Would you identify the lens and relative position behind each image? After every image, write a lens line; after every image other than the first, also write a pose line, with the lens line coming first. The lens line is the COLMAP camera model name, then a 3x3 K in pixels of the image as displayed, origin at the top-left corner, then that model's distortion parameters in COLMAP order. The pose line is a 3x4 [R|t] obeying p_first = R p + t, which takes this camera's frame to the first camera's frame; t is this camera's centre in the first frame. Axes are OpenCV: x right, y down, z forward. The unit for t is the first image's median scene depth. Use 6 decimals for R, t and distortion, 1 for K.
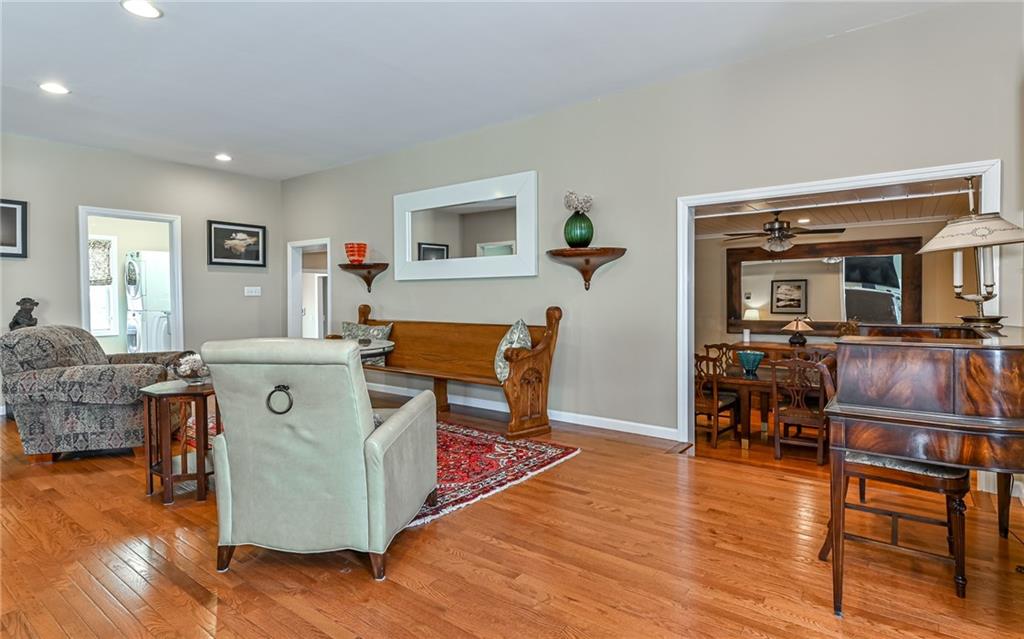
lens RADIAL K [[534.1, 0, 513.2], [0, 534.1, 315.3], [0, 0, 1]] dist [0.003542, 0.000219]
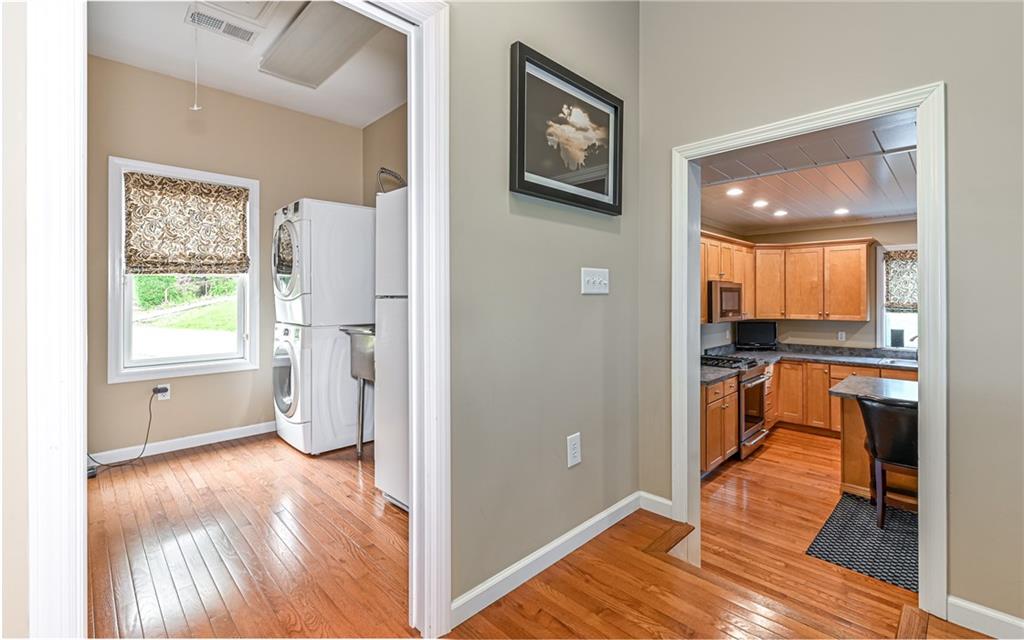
lens RADIAL K [[443.5, 0, 514.1], [0, 443.5, 297.5], [0, 0, 1]] dist [-0.002092, -0.000115]
pose [[0.990224, -0.000369, -0.139485, -0.495373], [-0.003094, 0.999692, -0.024609, -0.025253], [0.139451, 0.024800, 0.989918, 0.695648]]
